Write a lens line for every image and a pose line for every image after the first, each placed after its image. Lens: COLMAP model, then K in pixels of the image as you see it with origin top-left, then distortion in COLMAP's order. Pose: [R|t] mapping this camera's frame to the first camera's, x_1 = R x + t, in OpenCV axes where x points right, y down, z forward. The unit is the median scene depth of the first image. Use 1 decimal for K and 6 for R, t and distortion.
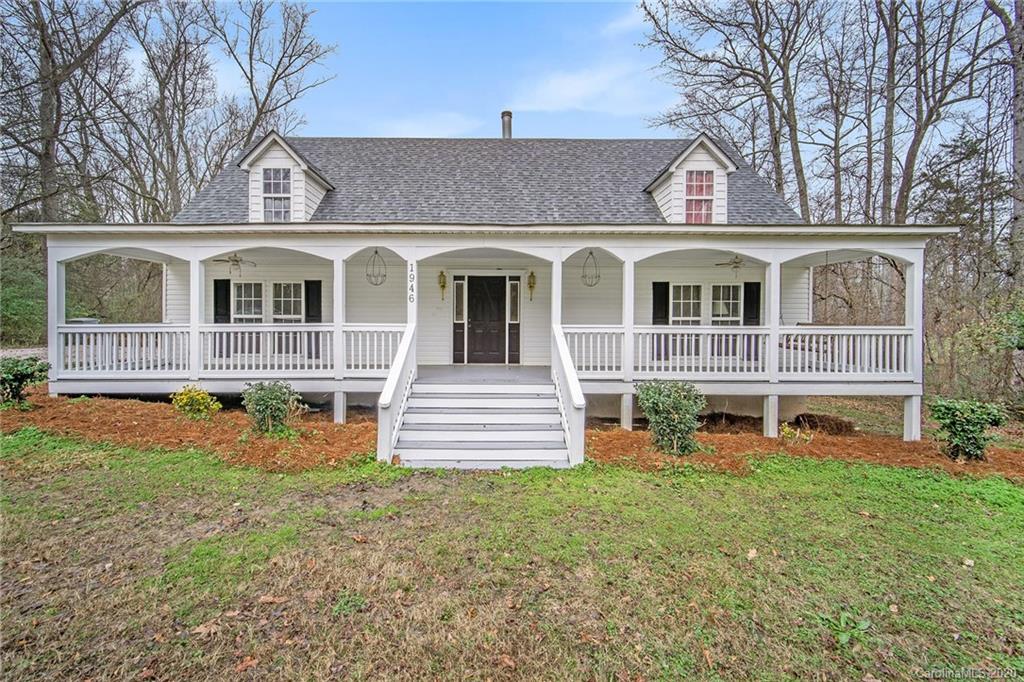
lens RADIAL K [[397.9, 0, 488.0], [0, 397.9, 339.2], [0, 0, 1]] dist [-0.000790, 0.000010]
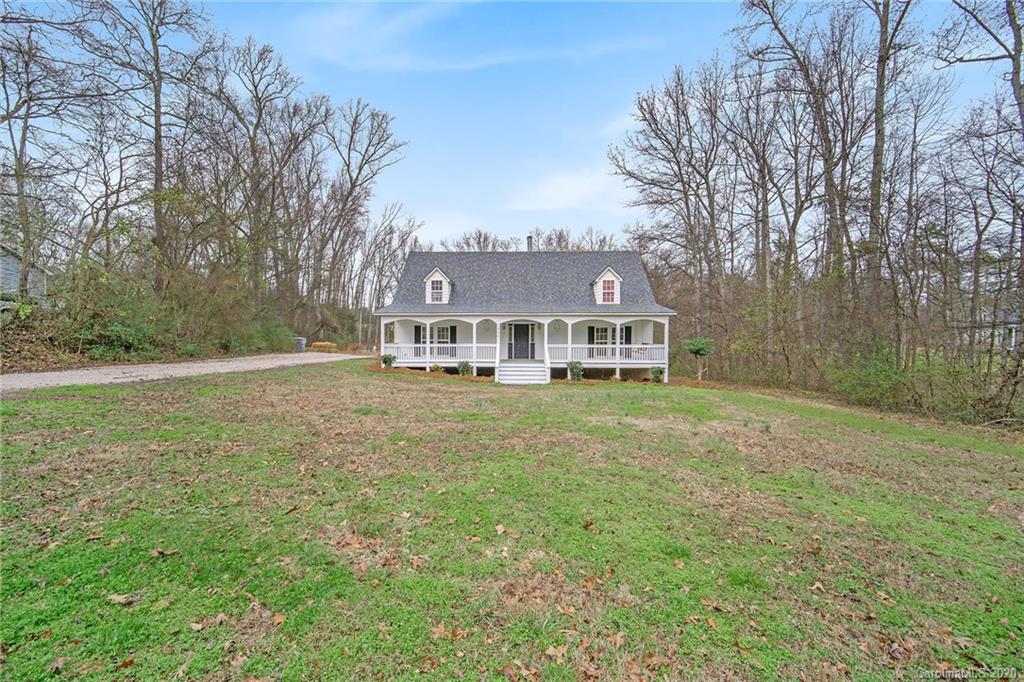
lens RADIAL K [[401.9, 0, 501.2], [0, 401.9, 336.5], [0, 0, 1]] dist [0.001402, 0.000235]
pose [[0.999544, -0.001184, -0.030163, -0.054890], [0.000176, 0.999442, -0.033388, 0.004557], [0.030186, 0.033367, 0.998987, -1.532723]]
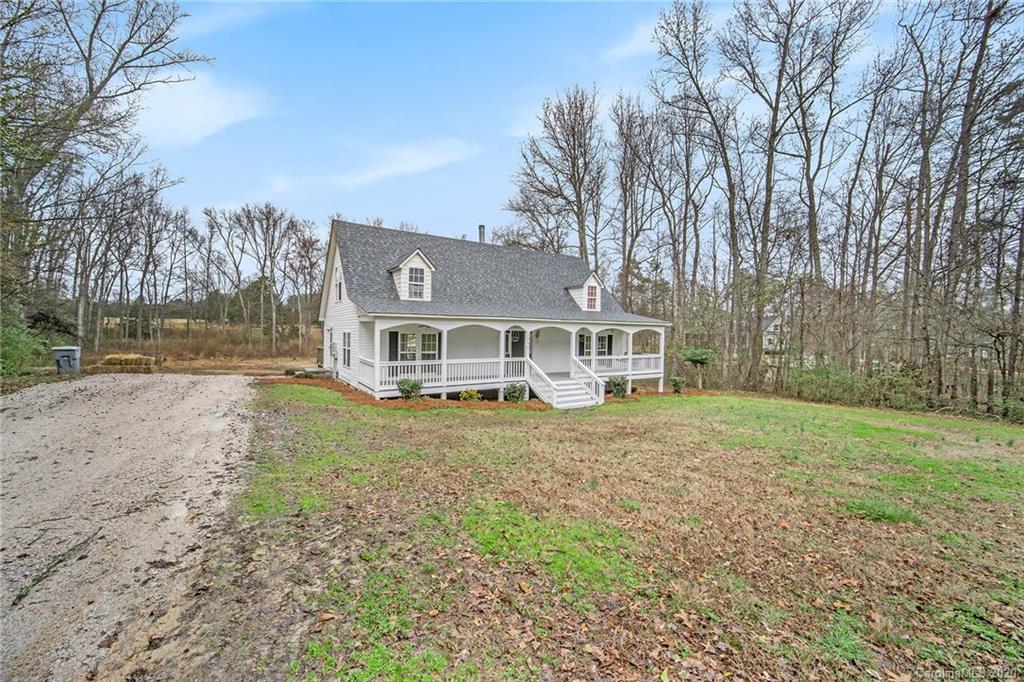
lens RADIAL K [[401.9, 0, 501.2], [0, 401.9, 336.5], [0, 0, 1]] dist [0.001402, 0.000235]
pose [[0.849730, 0.004226, 0.527201, -1.184382], [0.015765, 0.999317, -0.033419, -0.063497], [-0.526982, 0.036709, 0.849083, -0.715477]]
